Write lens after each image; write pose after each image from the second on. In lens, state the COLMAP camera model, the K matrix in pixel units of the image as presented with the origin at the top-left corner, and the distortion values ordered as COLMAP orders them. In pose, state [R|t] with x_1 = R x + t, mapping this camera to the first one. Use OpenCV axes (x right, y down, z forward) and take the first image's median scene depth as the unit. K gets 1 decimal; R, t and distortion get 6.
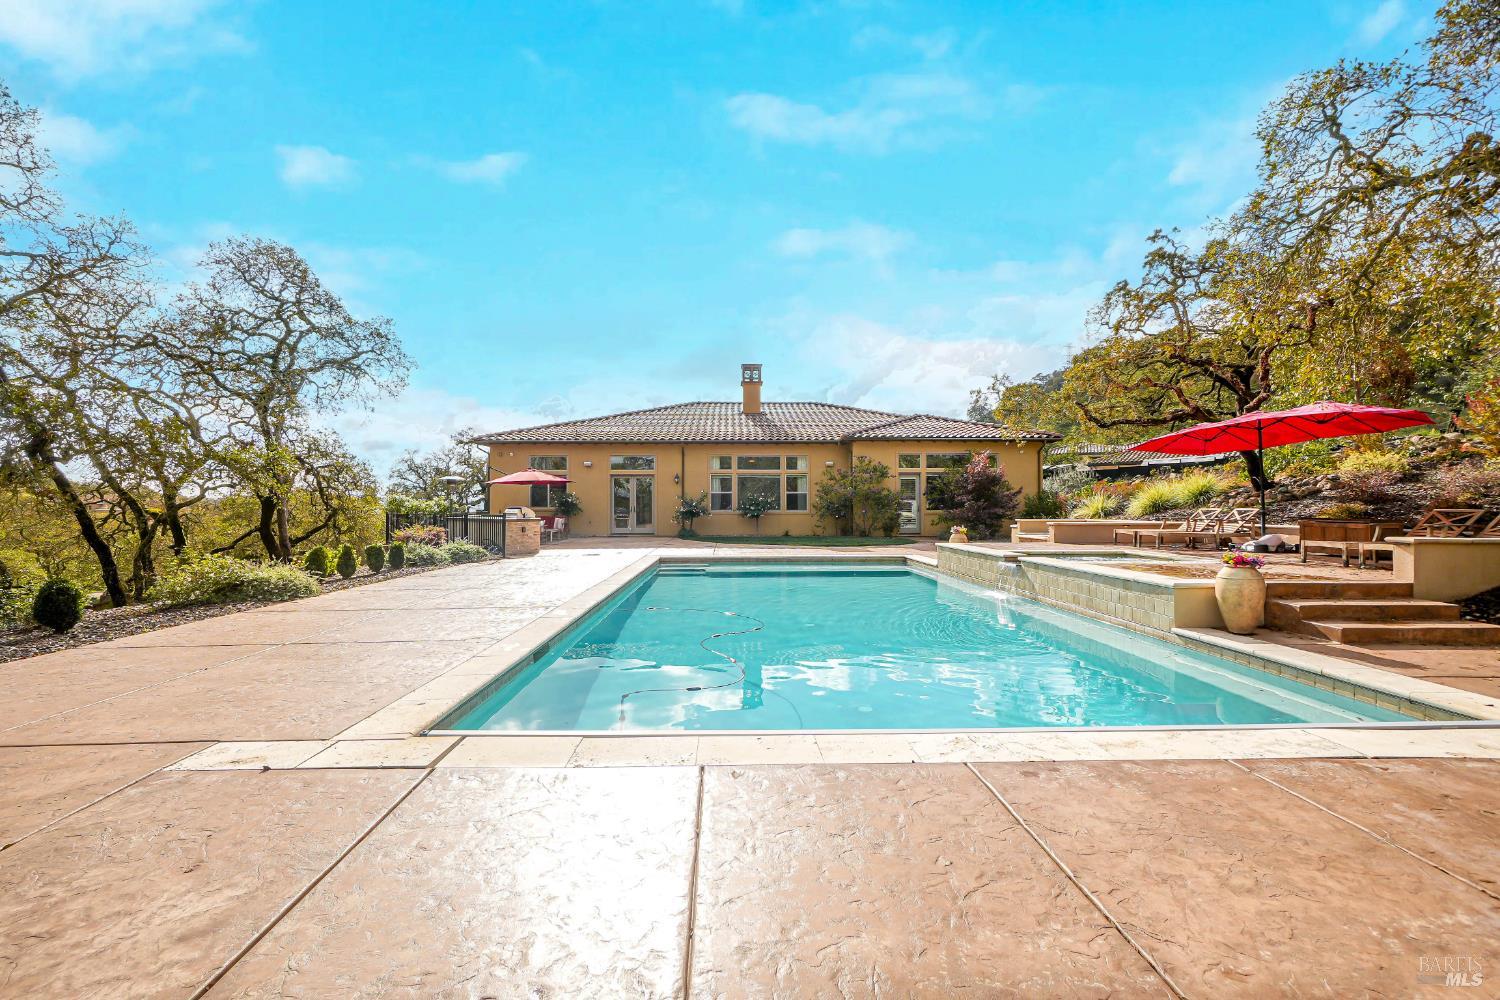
lens RADIAL K [[653.5, 0, 752.4], [0, 653.5, 504.7], [0, 0, 1]] dist [0.000701, 0.001373]
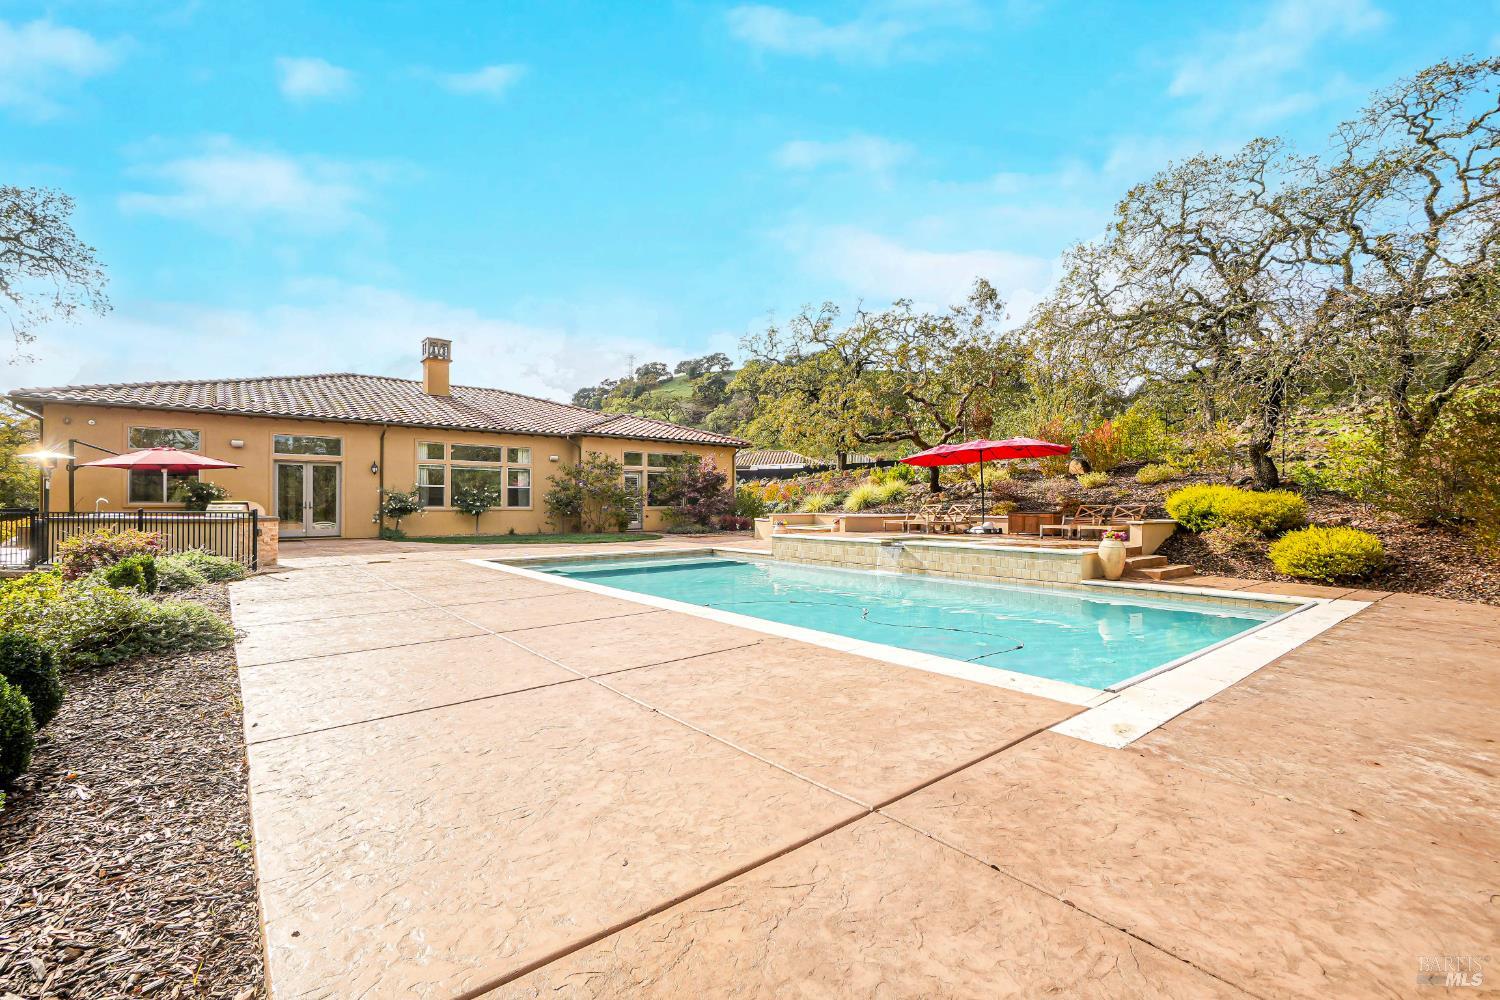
lens RADIAL K [[653.5, 0, 755.5], [0, 653.5, 501.1], [0, 0, 1]] dist [0.000701, 0.001373]
pose [[0.791951, 0.004221, 0.610570, -0.237646], [-0.003985, 0.999991, -0.001745, 0.001270], [-0.610572, -0.001051, 0.791960, 0.061551]]
